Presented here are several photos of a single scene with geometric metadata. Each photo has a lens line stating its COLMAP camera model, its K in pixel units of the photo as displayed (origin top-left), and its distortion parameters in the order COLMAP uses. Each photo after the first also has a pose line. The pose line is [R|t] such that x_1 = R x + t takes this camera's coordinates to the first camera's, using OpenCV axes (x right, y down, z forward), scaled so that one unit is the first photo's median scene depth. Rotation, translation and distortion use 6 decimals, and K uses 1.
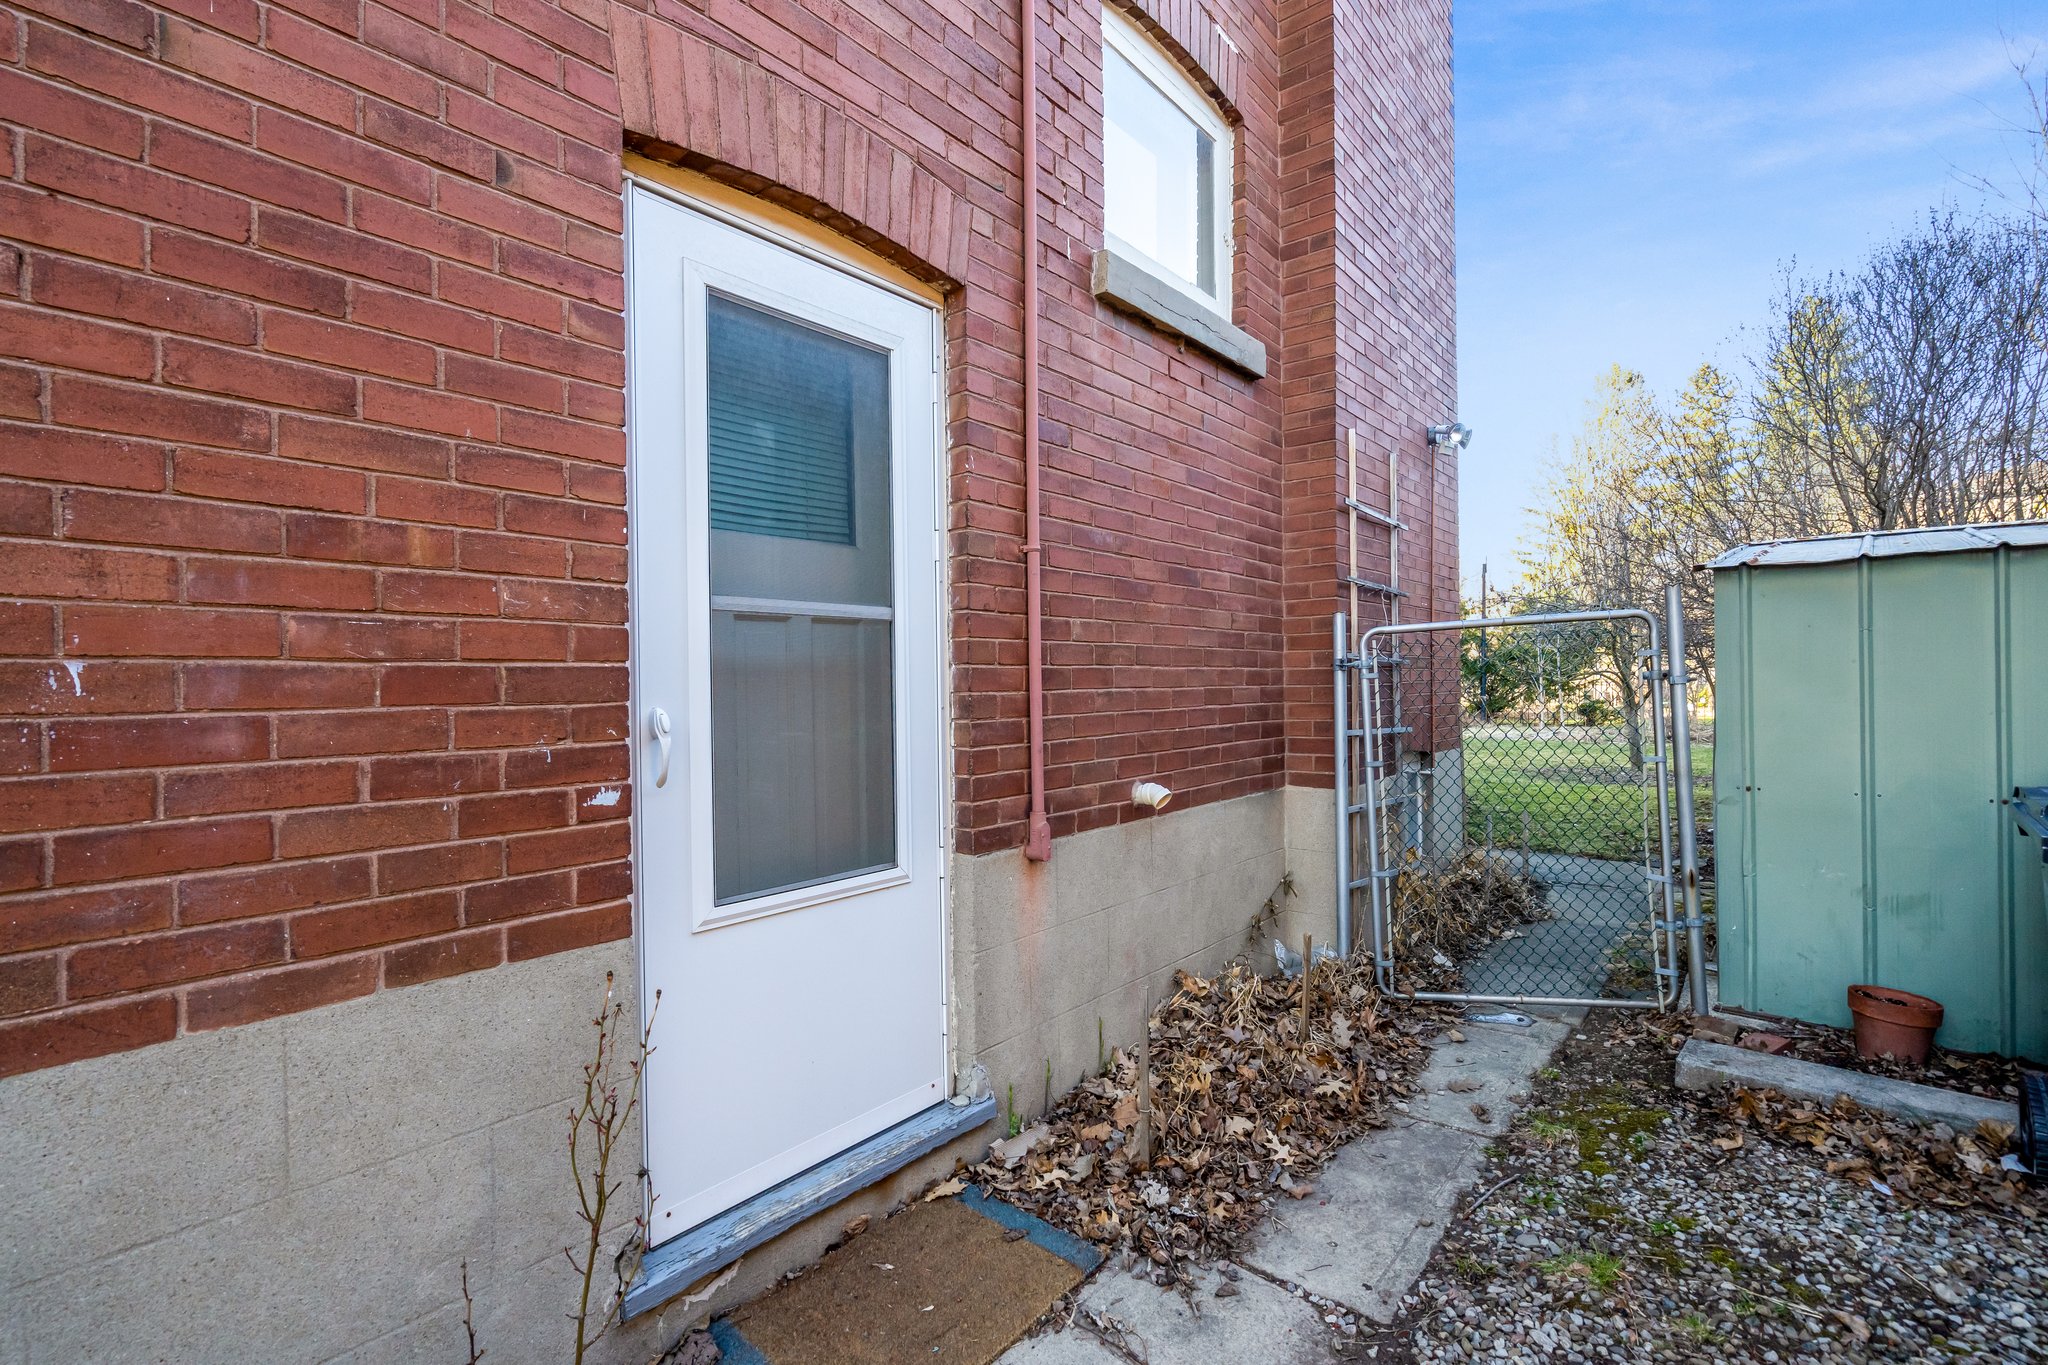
lens RADIAL K [[940.7, 0, 1039.1], [0, 940.7, 684.3], [0, 0, 1]] dist [0.000555, -0.000121]
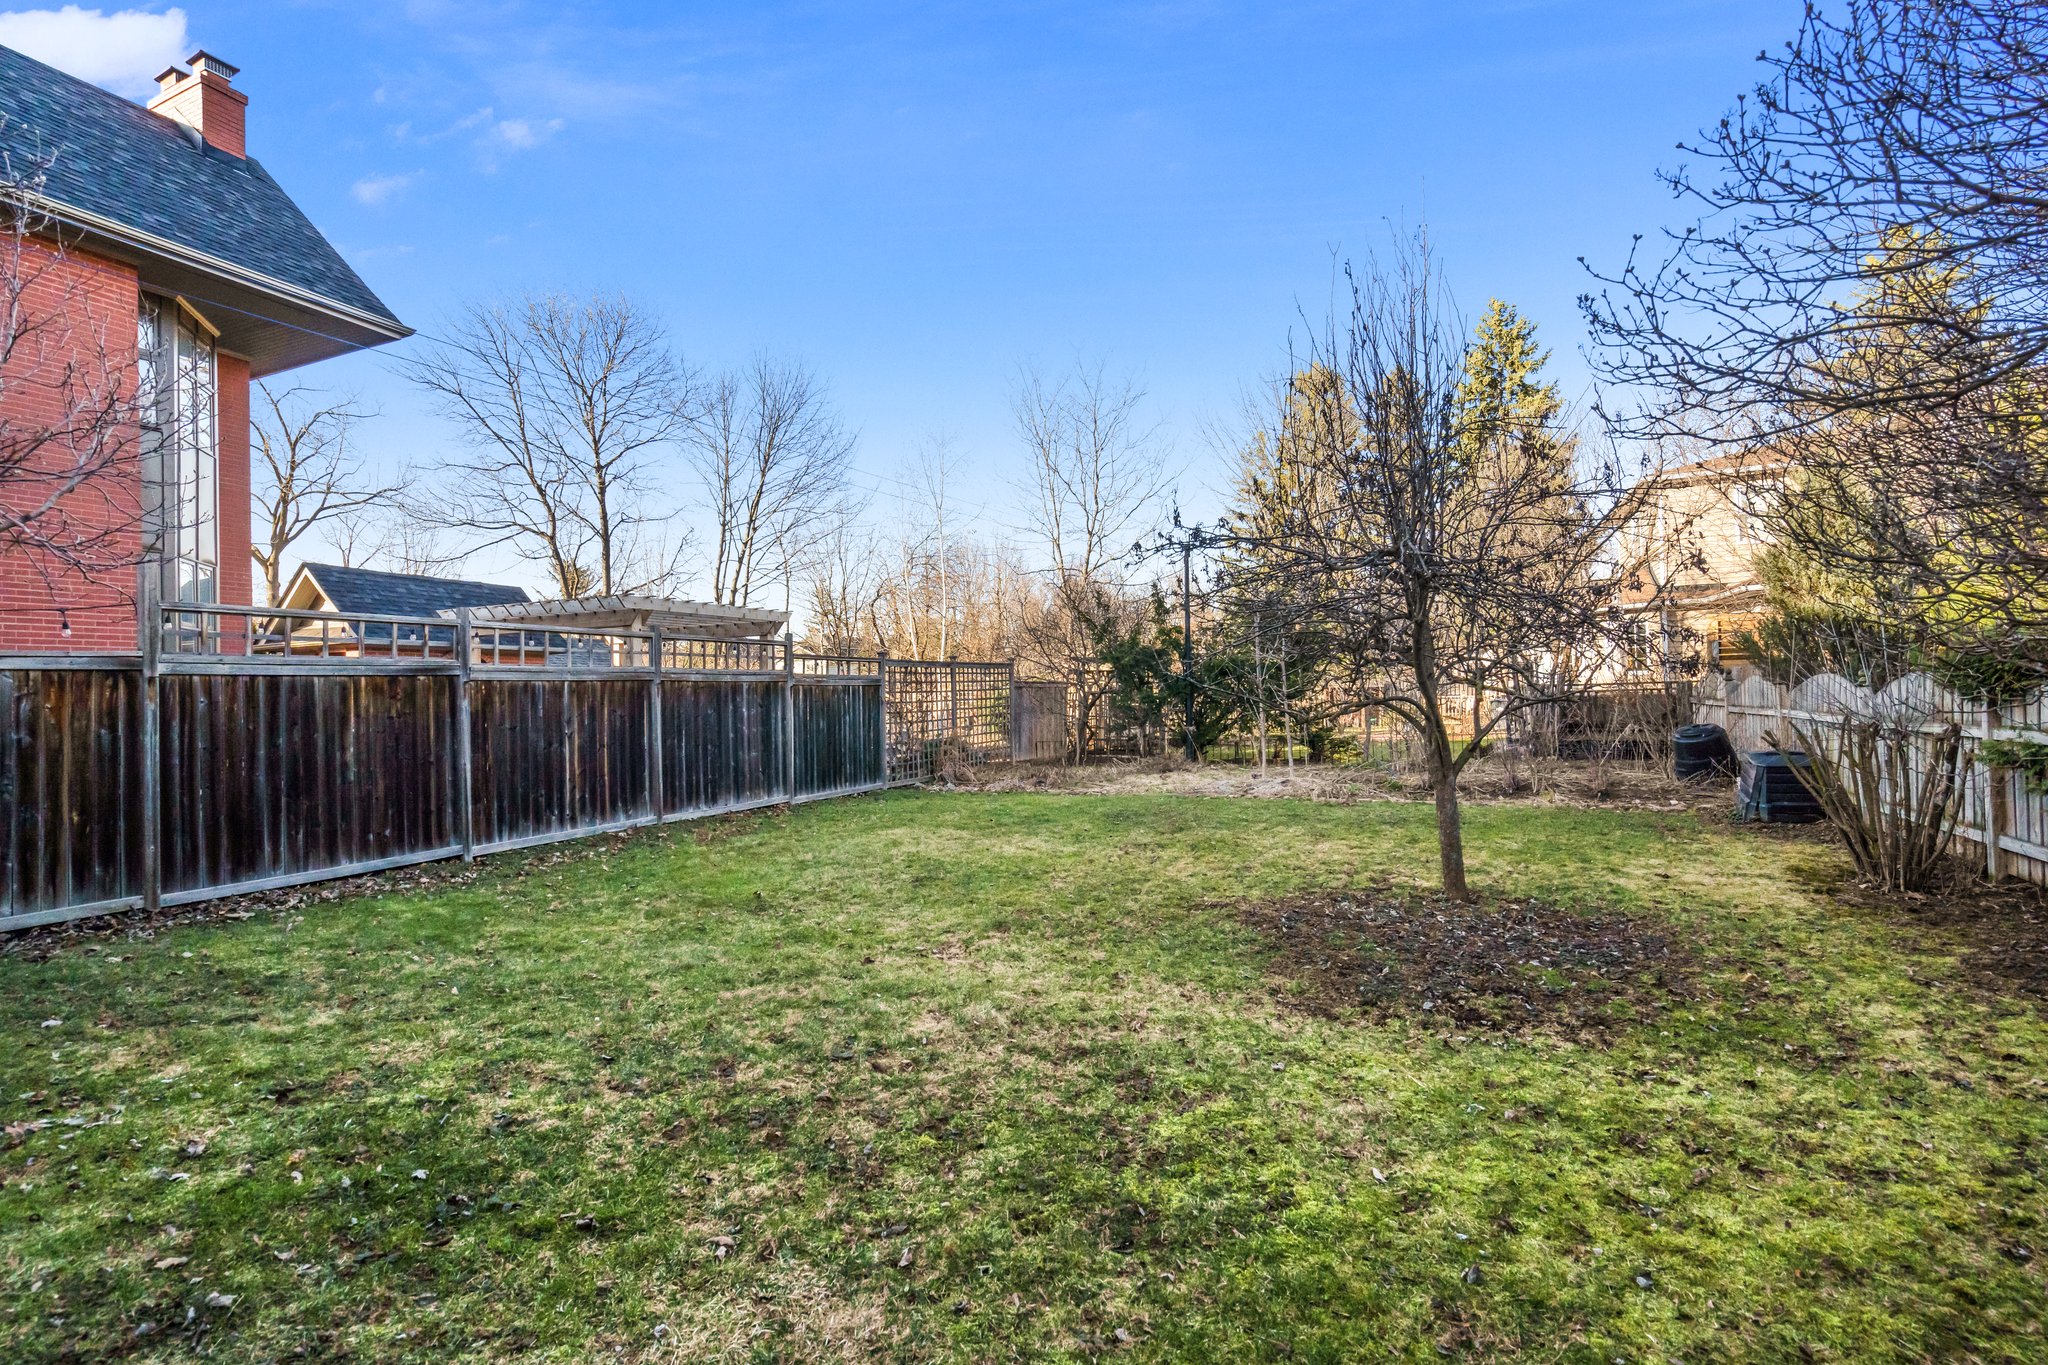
lens RADIAL K [[940.7, 0, 1039.1], [0, 940.7, 684.3], [0, 0, 1]] dist [0.000555, -0.000121]
pose [[0.963631, -0.020489, 0.266449, 0.173186], [0.024752, 0.999614, -0.012650, -0.013379], [-0.266087, 0.018785, 0.963766, 0.340165]]
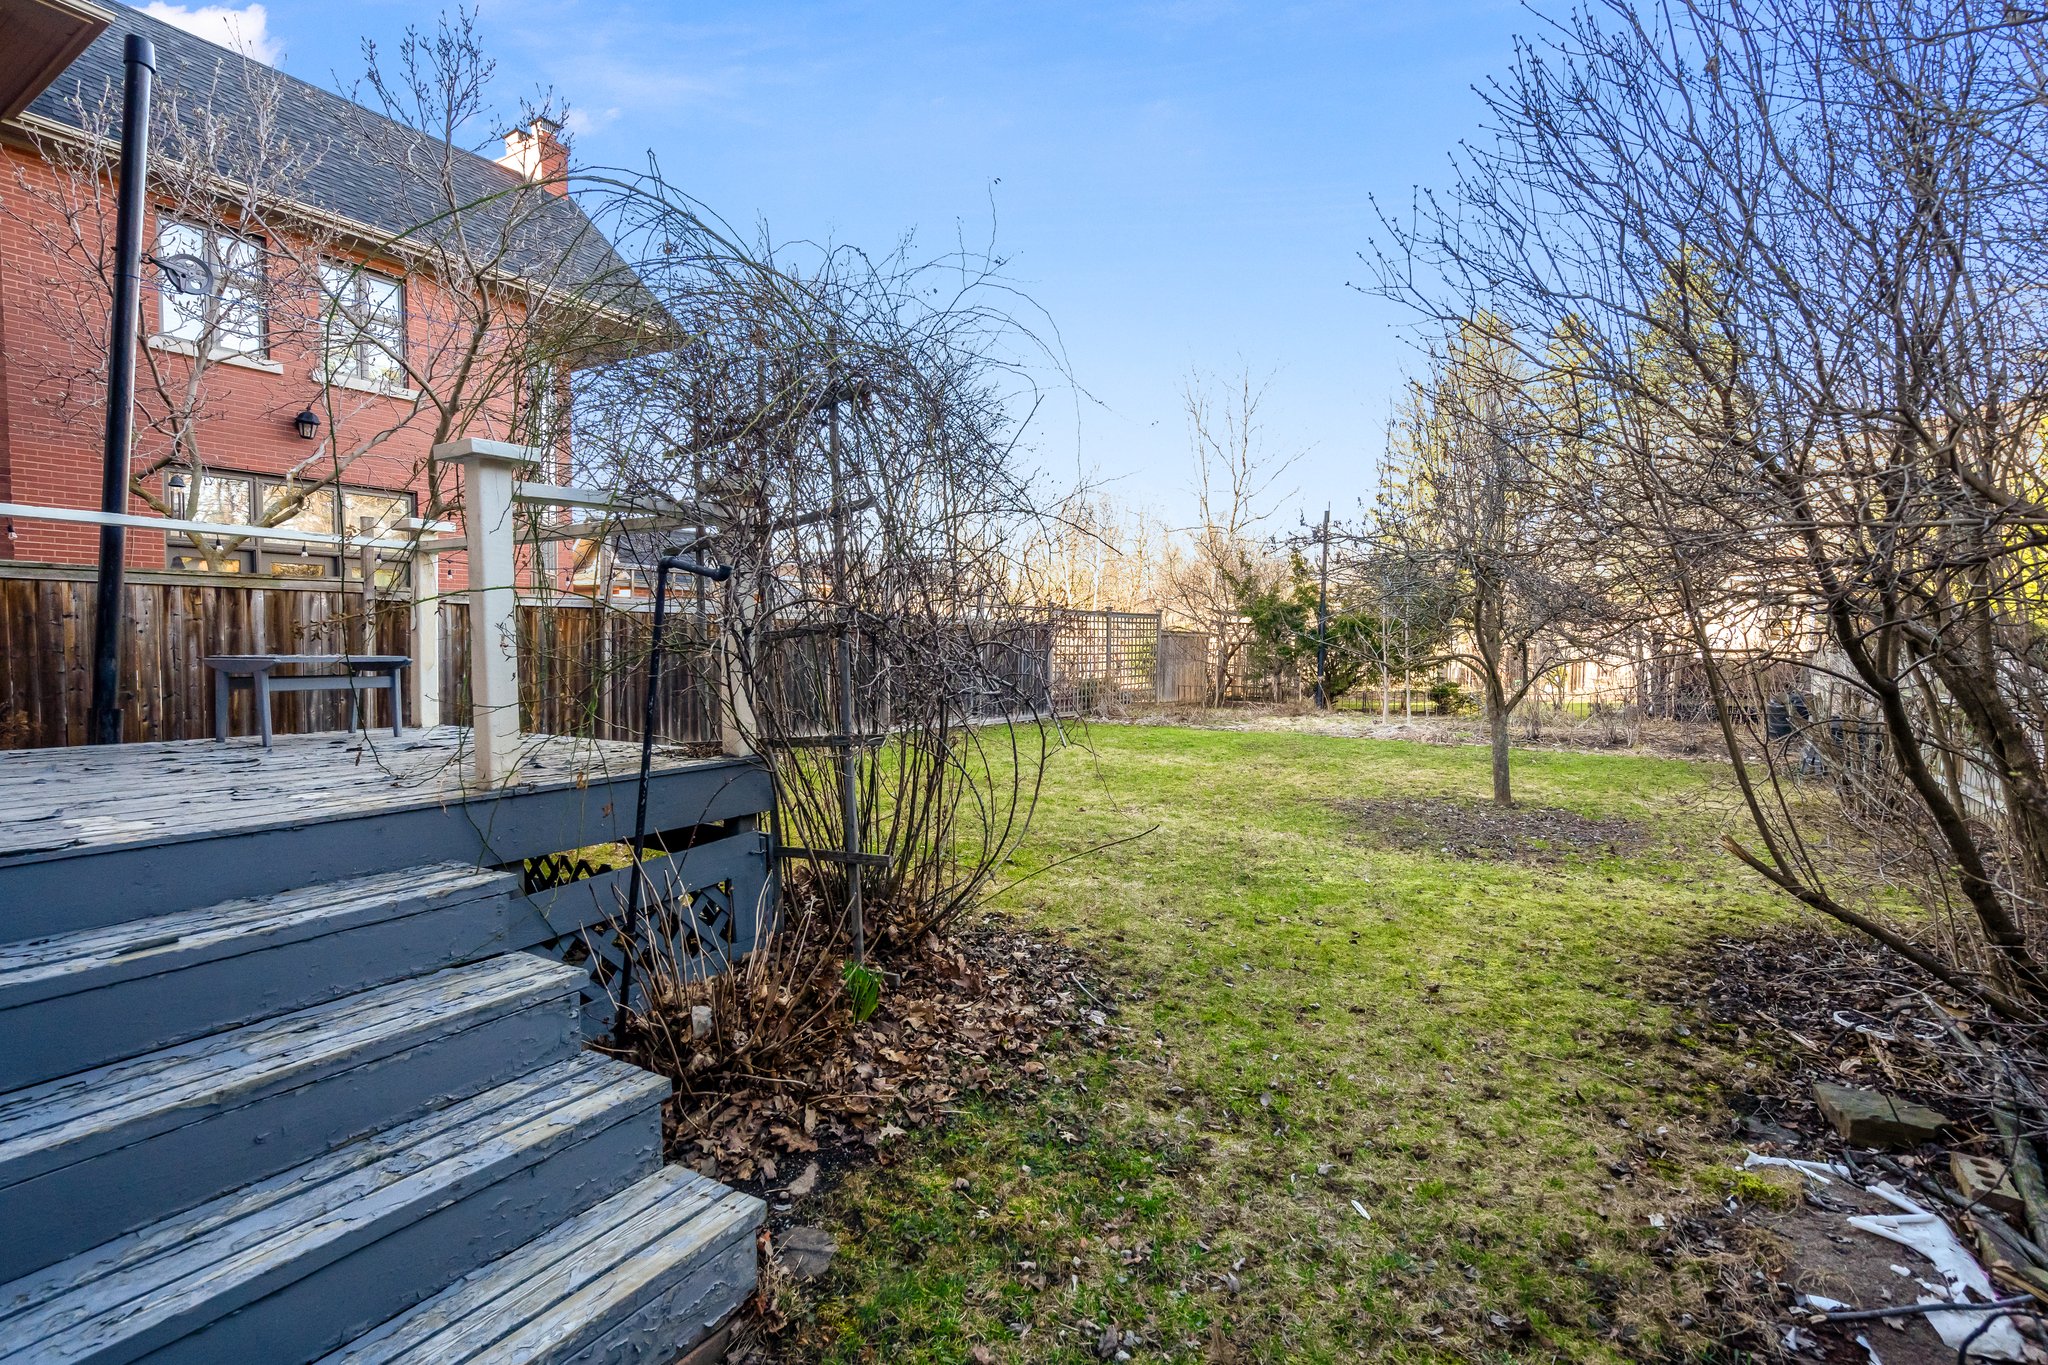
lens RADIAL K [[940.7, 0, 1039.1], [0, 940.7, 684.3], [0, 0, 1]] dist [0.000555, -0.000121]
pose [[0.992136, 0.004480, 0.125087, 0.135535], [-0.009997, 0.999003, 0.043516, -0.013384], [-0.124767, -0.044424, 0.991191, 0.233403]]
